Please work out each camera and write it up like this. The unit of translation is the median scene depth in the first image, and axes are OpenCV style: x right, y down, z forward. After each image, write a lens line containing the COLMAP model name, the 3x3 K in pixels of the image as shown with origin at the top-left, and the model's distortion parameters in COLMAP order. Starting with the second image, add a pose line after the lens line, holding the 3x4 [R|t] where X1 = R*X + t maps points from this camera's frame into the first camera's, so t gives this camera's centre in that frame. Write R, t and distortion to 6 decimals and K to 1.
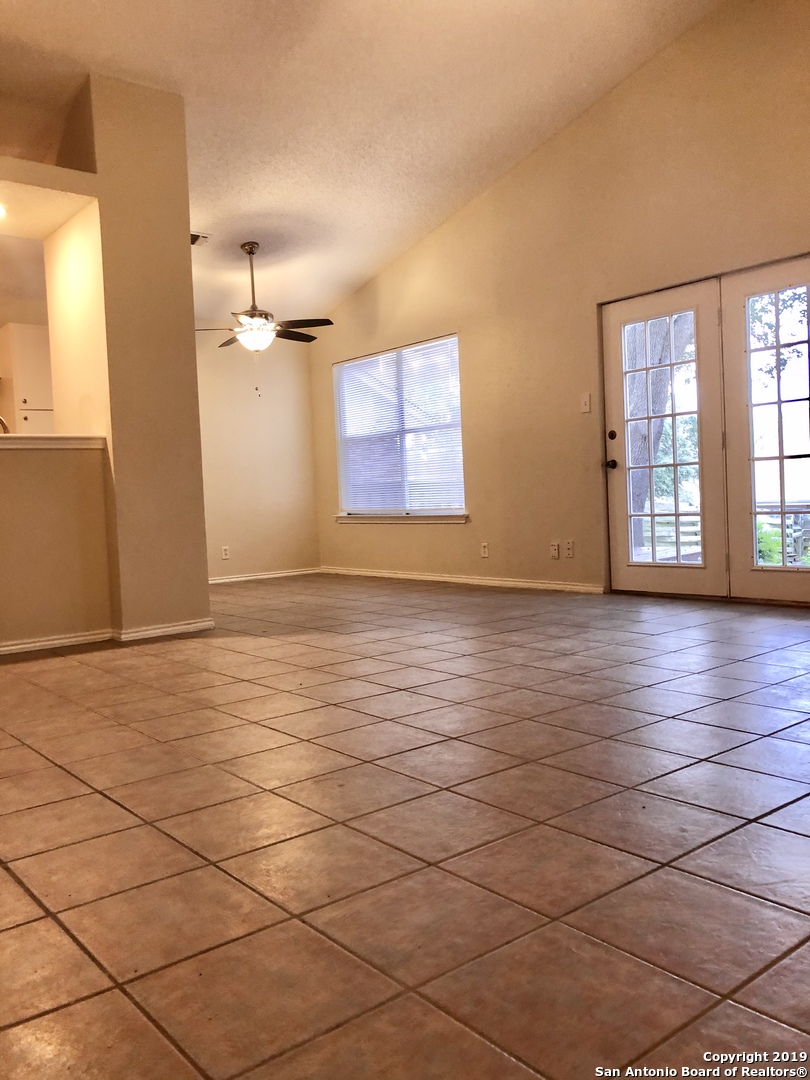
lens RADIAL K [[902.3, 0, 403.8], [0, 902.3, 545.9], [0, 0, 1]] dist [0.046670, -0.036706]
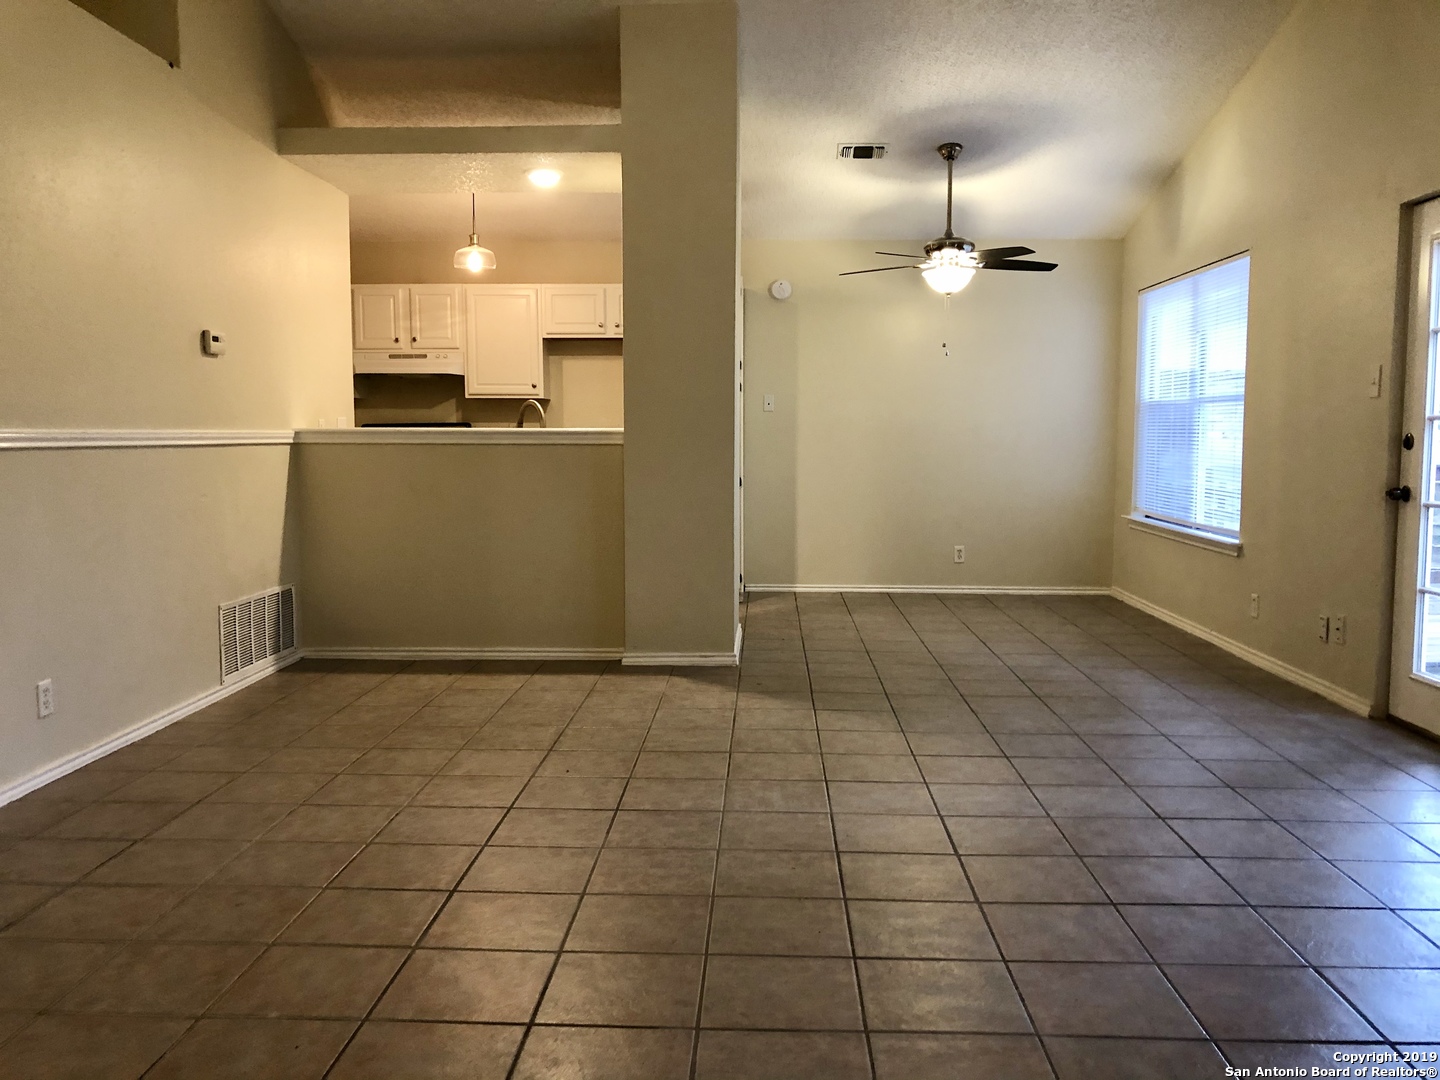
lens RADIAL K [[1203.1, 0, 705.8], [0, 1203.1, 549.5], [0, 0, 1]] dist [0.046670, -0.036706]
pose [[0.735024, 0.111964, -0.668733, 0.399251], [-0.068763, 0.993496, 0.090758, -0.090797], [0.674545, -0.020725, 0.737942, 0.151613]]
